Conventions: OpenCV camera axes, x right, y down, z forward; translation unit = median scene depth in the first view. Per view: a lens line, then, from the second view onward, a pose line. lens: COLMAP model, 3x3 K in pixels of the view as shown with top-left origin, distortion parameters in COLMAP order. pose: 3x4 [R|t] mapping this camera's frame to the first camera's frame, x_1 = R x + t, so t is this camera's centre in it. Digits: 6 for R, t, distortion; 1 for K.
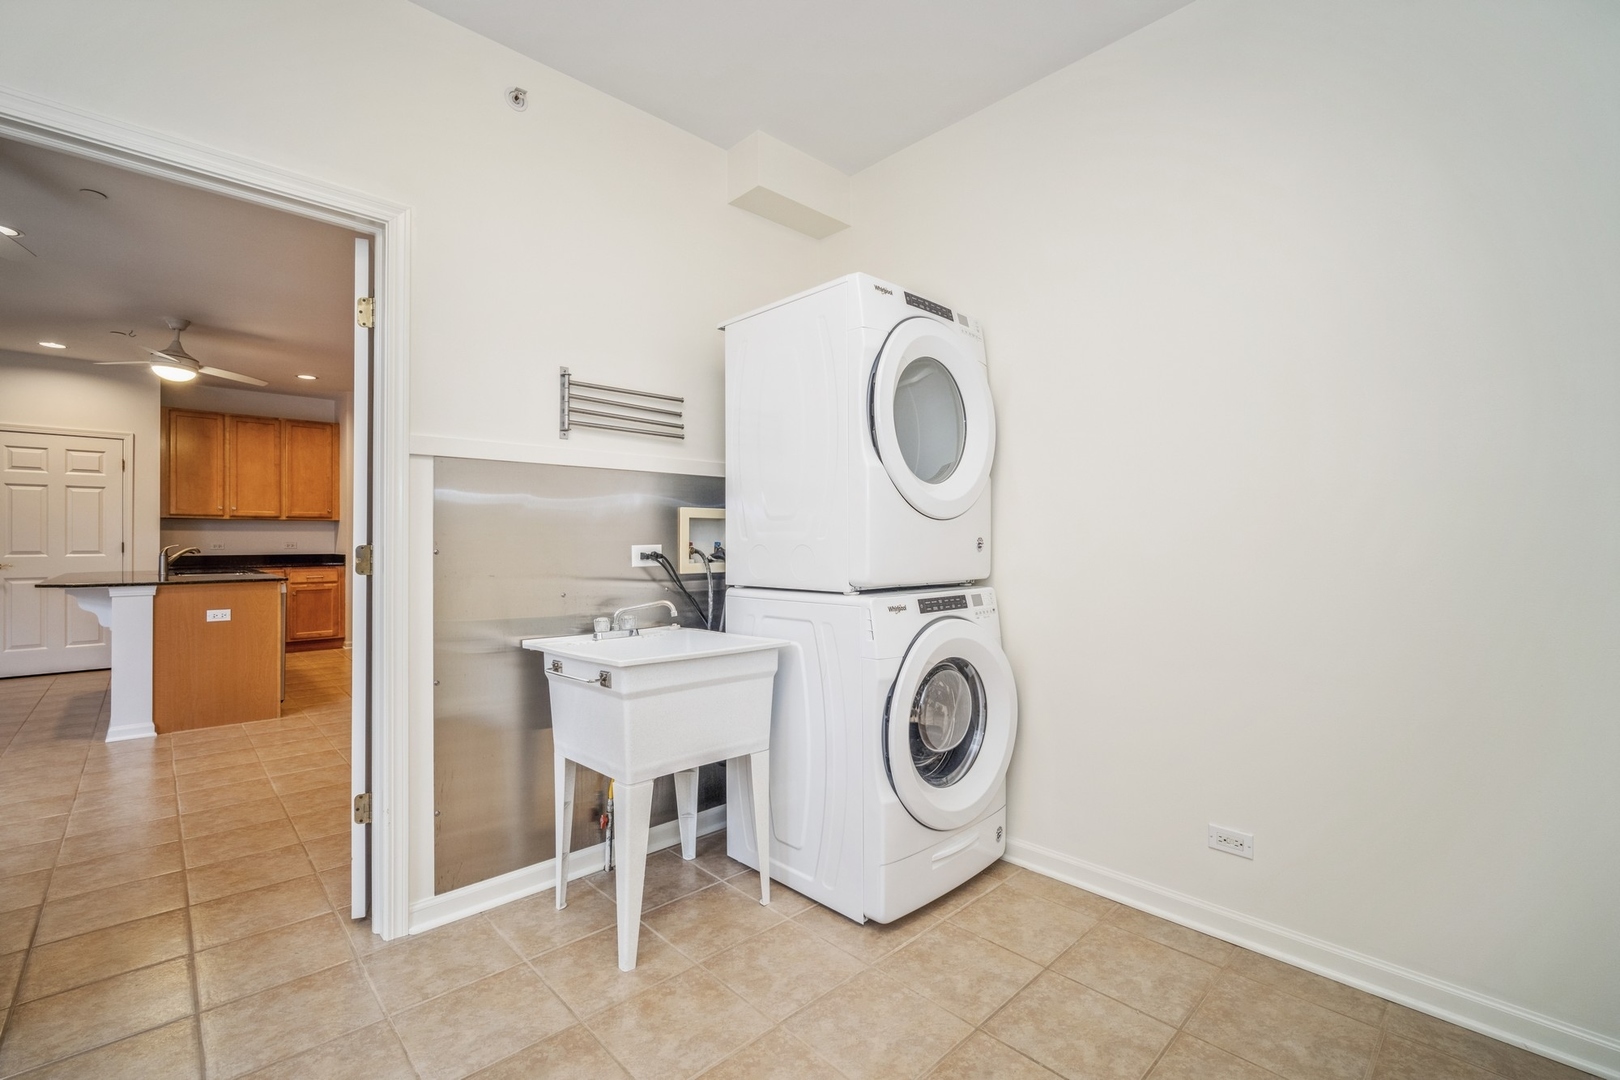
lens RADIAL K [[698.3, 0, 810.0], [0, 698.3, 540.0], [0, 0, 1]] dist [-0.010278, 0.001056]
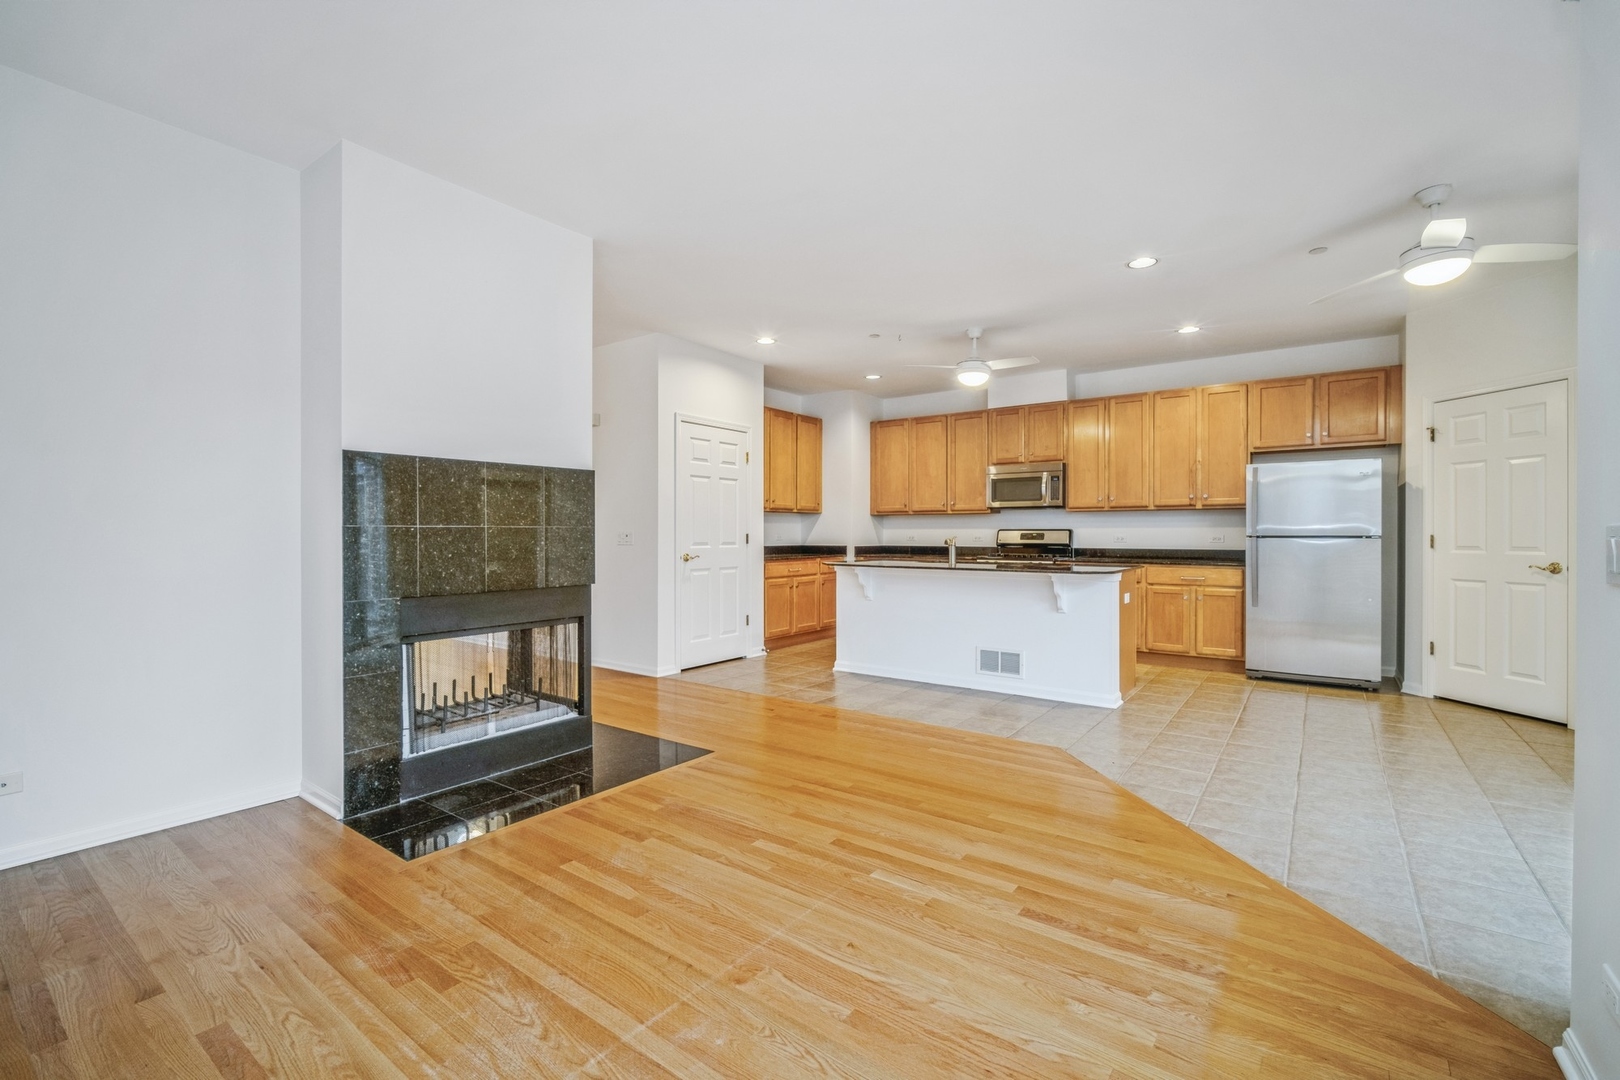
lens RADIAL K [[698.3, 0, 810.0], [0, 698.3, 540.0], [0, 0, 1]] dist [-0.010278, 0.001056]
pose [[0.985583, 0.000871, 0.169188, -0.987129], [-0.003012, 0.999919, 0.012401, -0.000343], [-0.169163, -0.012732, 0.985506, -0.021590]]
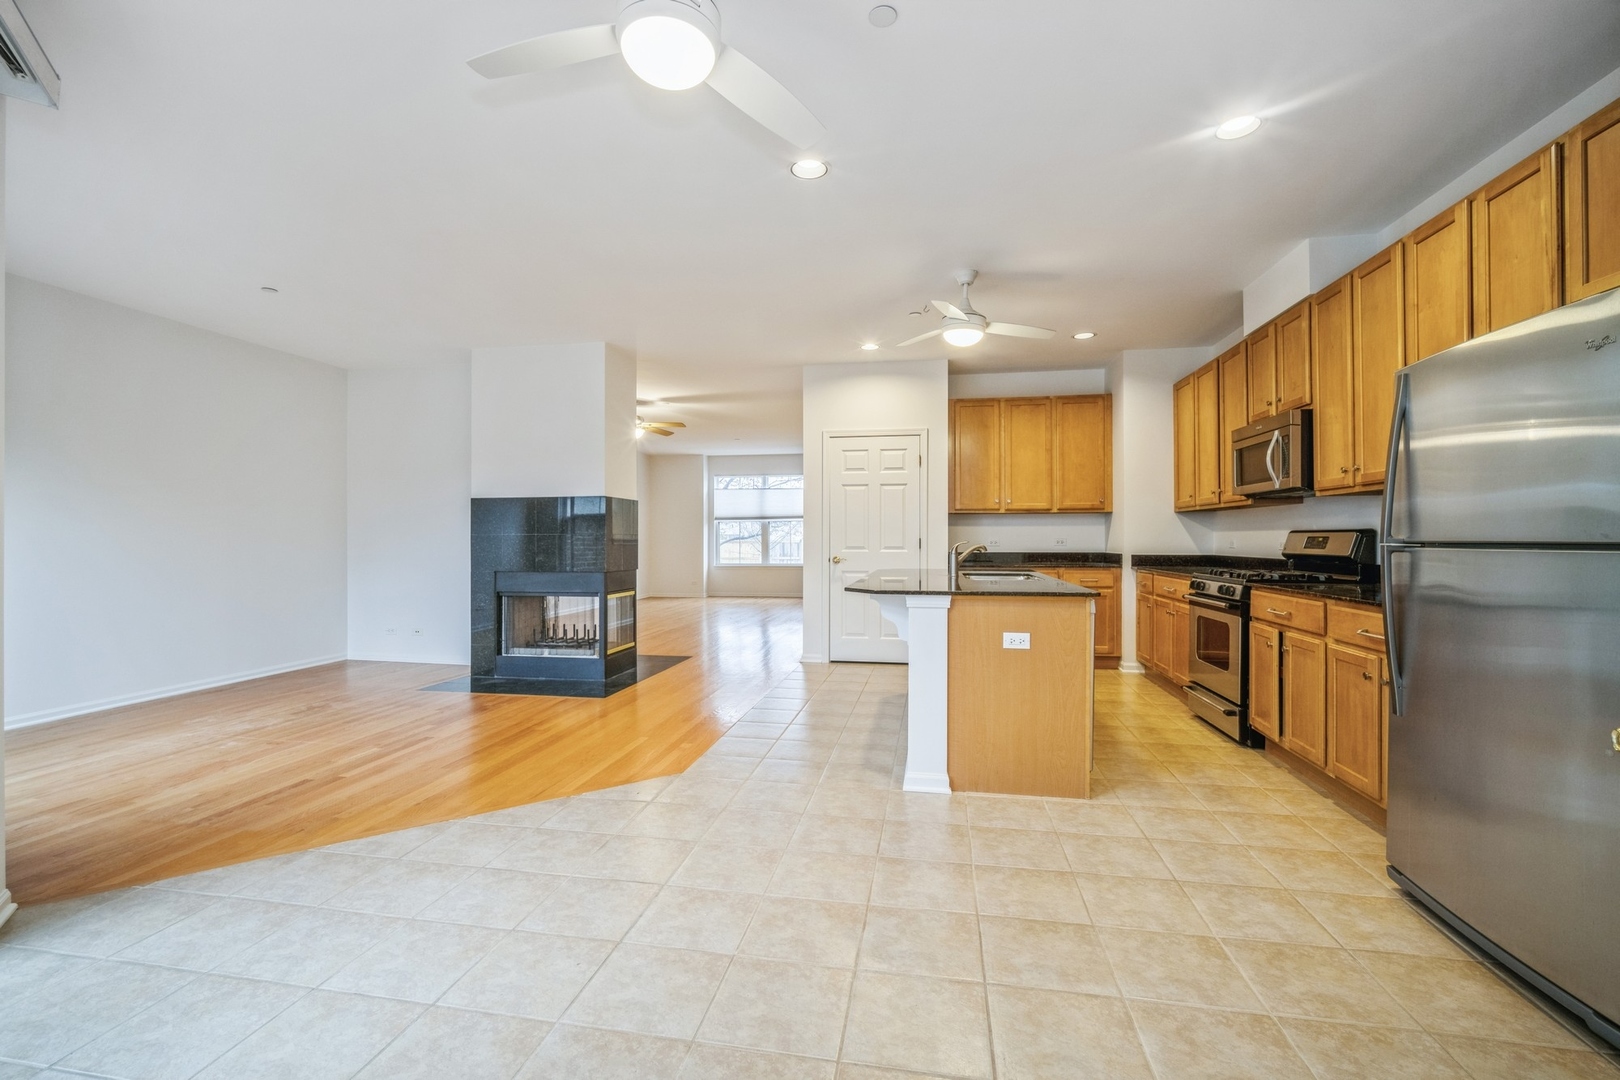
lens RADIAL K [[698.3, 0, 810.0], [0, 698.3, 540.0], [0, 0, 1]] dist [-0.010278, 0.001056]
pose [[0.589785, 0.003168, -0.807554, -0.255297], [0.002324, 0.999982, 0.005620, -0.000255], [0.807557, -0.005191, 0.589767, 0.259130]]
